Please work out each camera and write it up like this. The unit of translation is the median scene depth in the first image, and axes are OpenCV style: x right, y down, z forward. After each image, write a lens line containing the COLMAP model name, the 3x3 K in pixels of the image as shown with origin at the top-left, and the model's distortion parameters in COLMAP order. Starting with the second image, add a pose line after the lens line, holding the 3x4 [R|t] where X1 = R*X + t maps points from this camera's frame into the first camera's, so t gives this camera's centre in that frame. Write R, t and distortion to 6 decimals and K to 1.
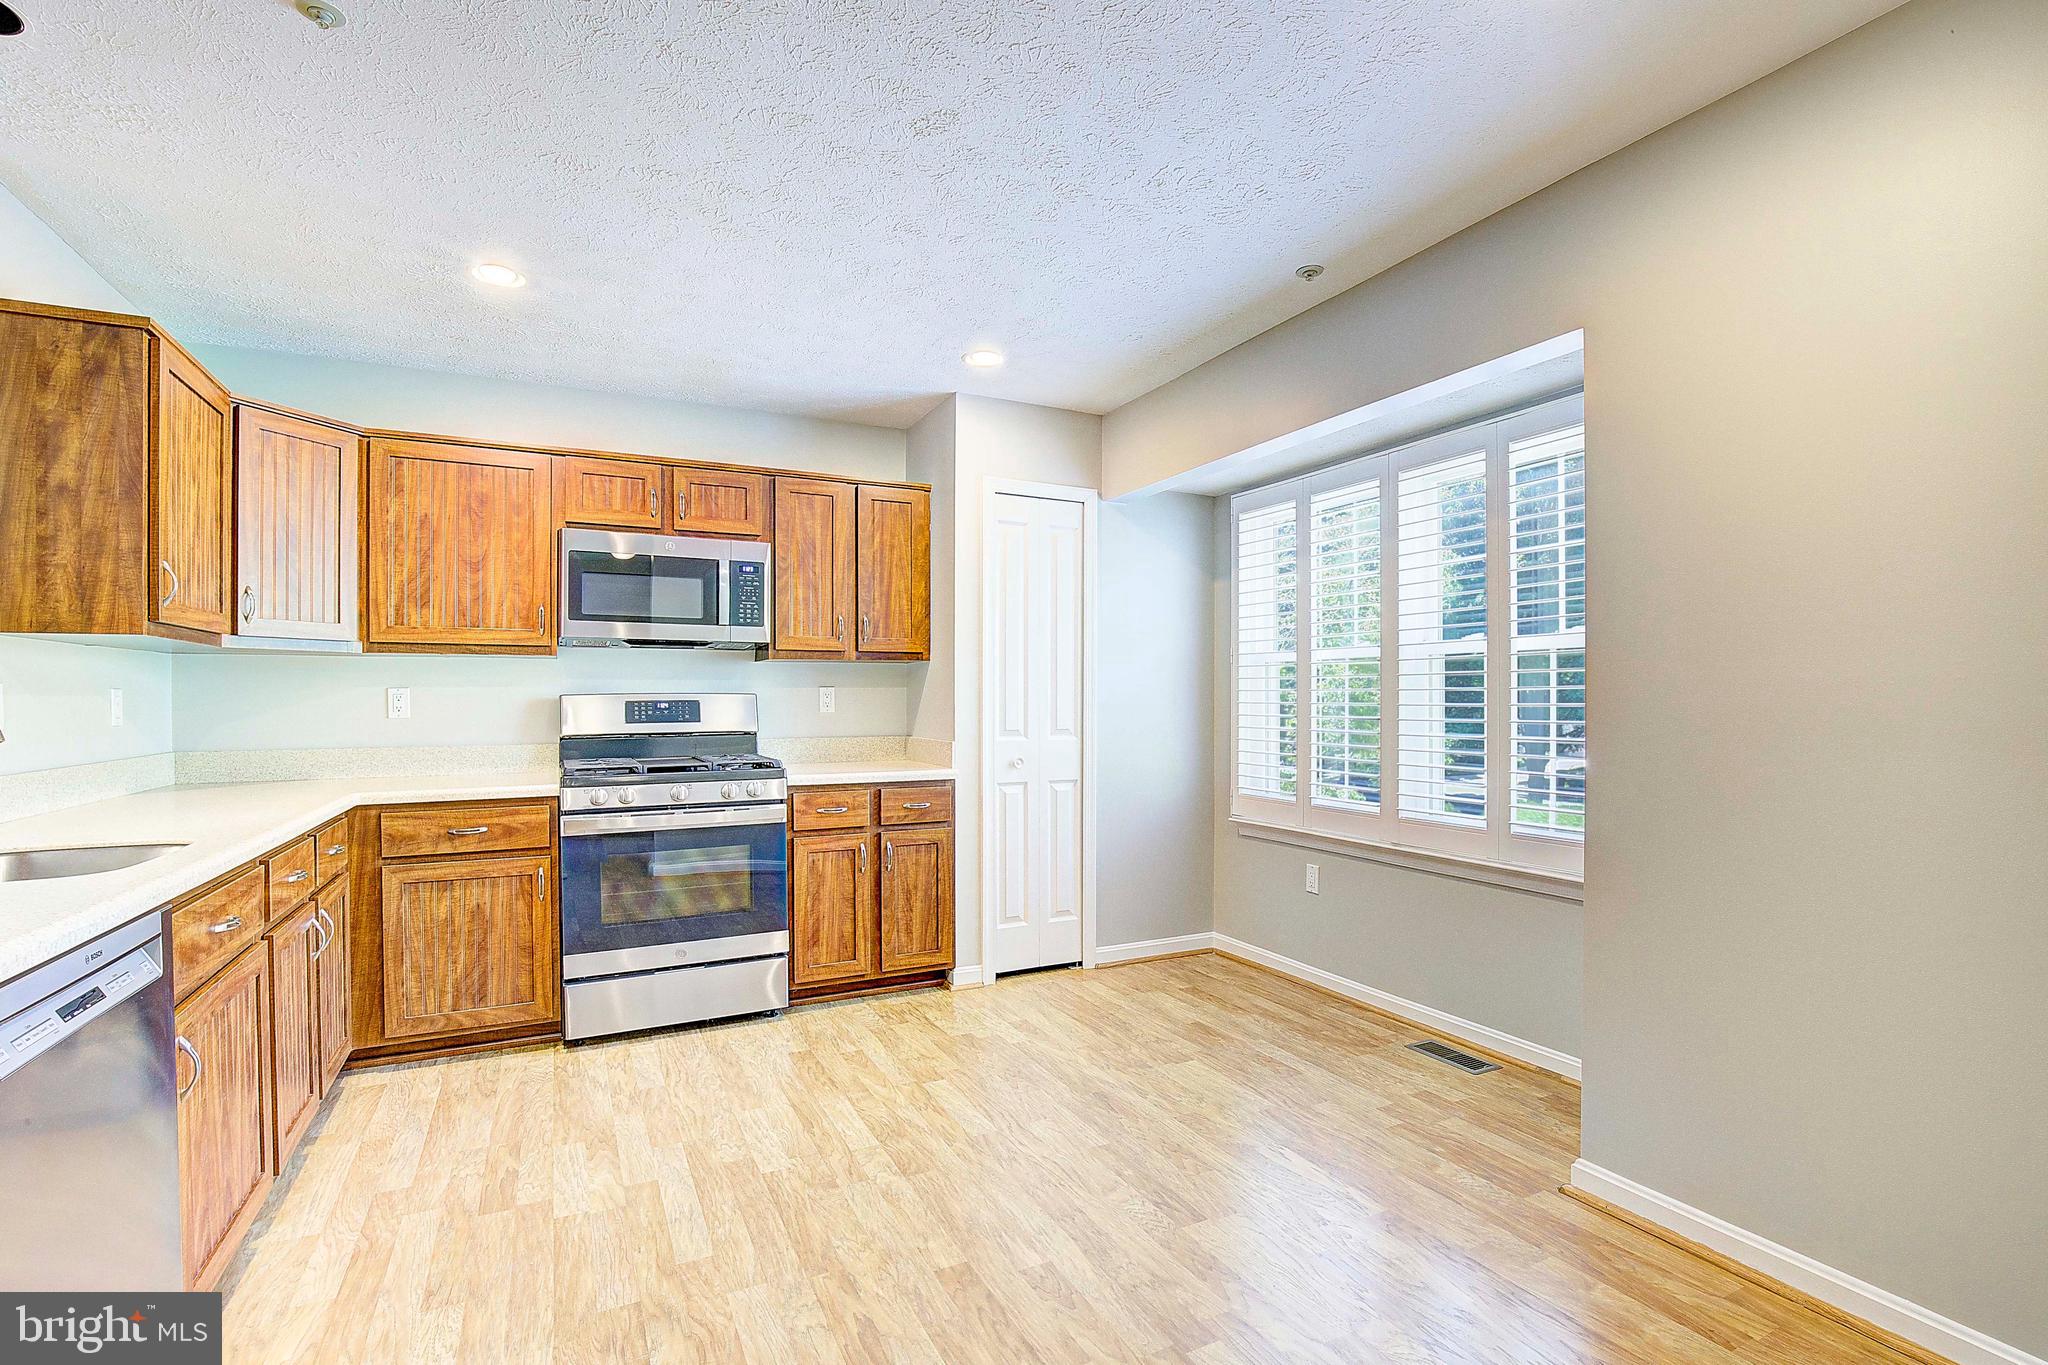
lens RADIAL K [[952.6, 0, 1084.7], [0, 952.6, 694.6], [0, 0, 1]] dist [-0.032167, 0.006563]
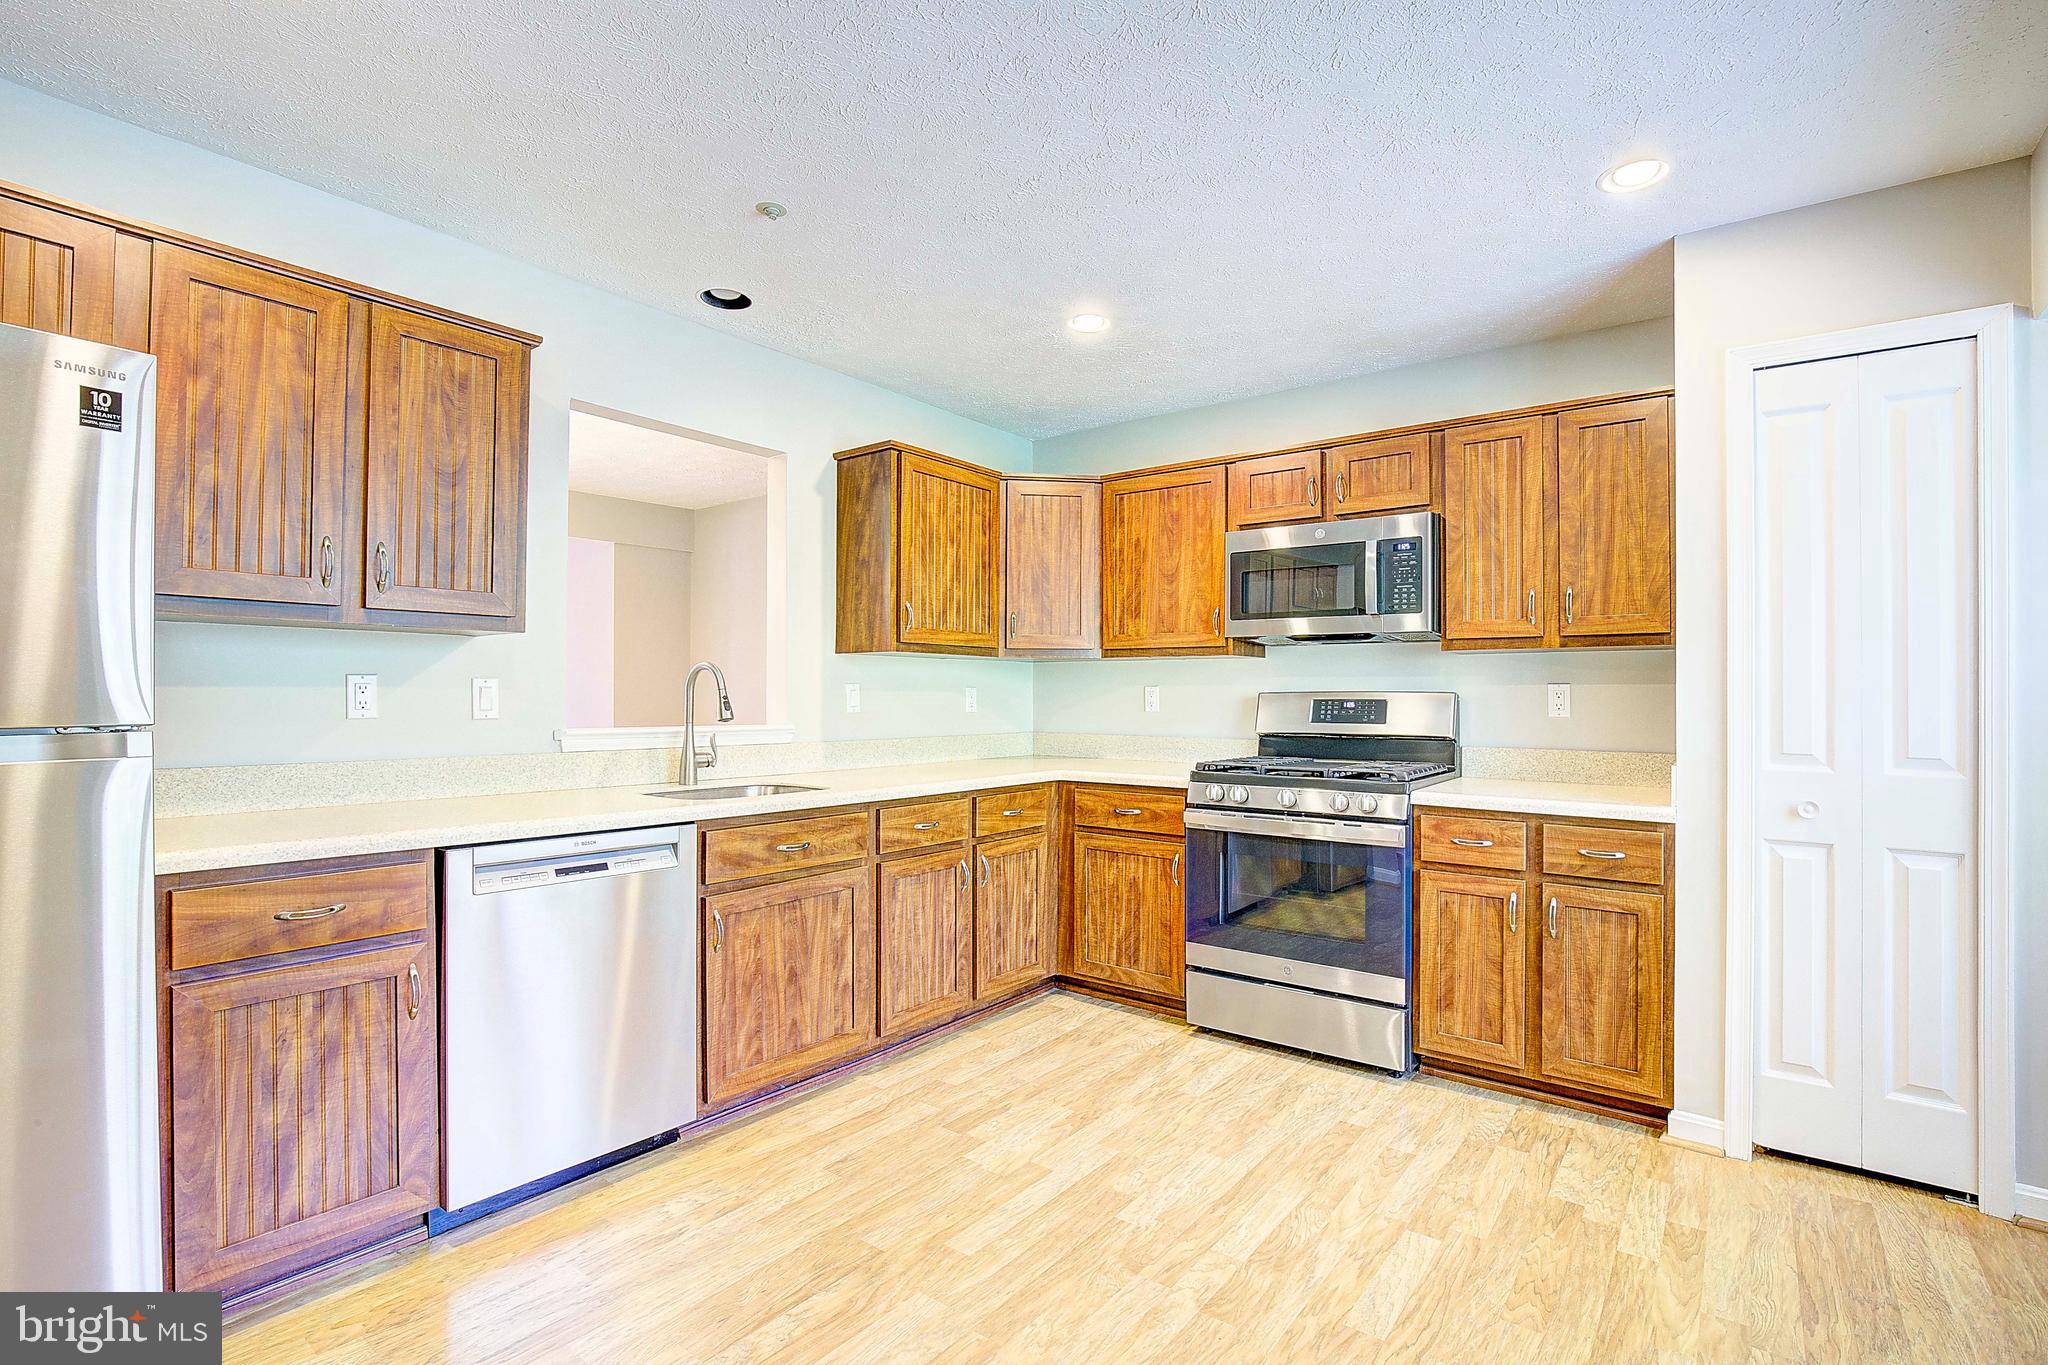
lens RADIAL K [[952.6, 0, 1036.5], [0, 952.6, 688.3], [0, 0, 1]] dist [-0.032167, 0.006563]
pose [[0.409648, -0.001364, -0.912243, 0.296520], [-0.005146, 0.999980, -0.003806, 0.000342], [0.912229, 0.006253, 0.409632, 0.356535]]
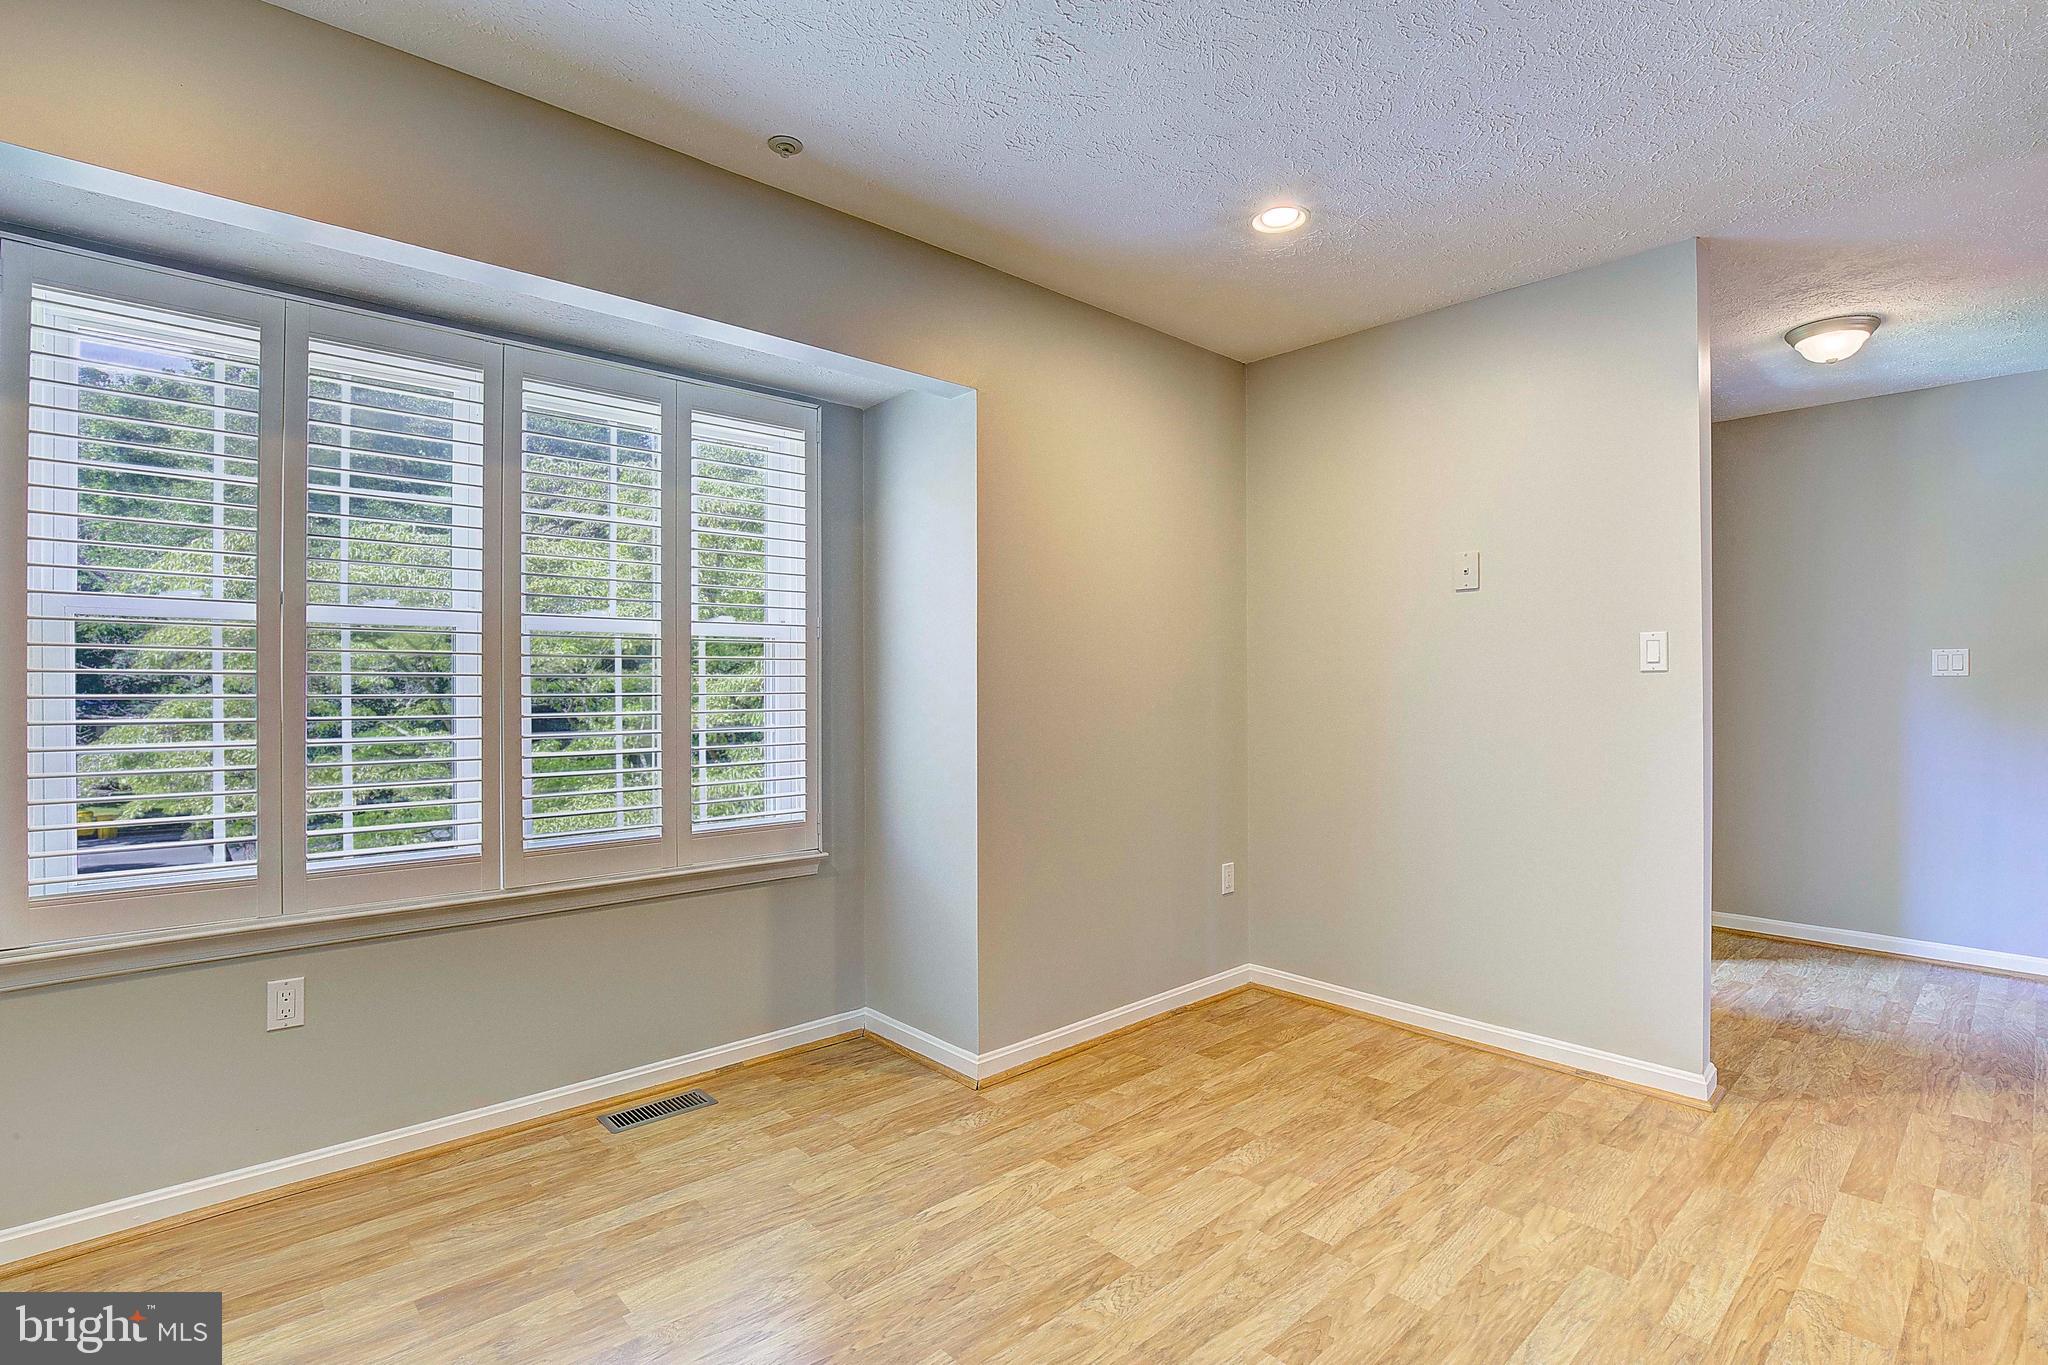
lens RADIAL K [[952.6, 0, 998.0], [0, 952.6, 689.7], [0, 0, 1]] dist [-0.032167, 0.006563]
pose [[-0.208895, 0.004429, 0.977928, -0.635018], [0.000737, 0.999990, -0.004371, 0.012977], [-0.977938, -0.000192, -0.208897, 1.109791]]
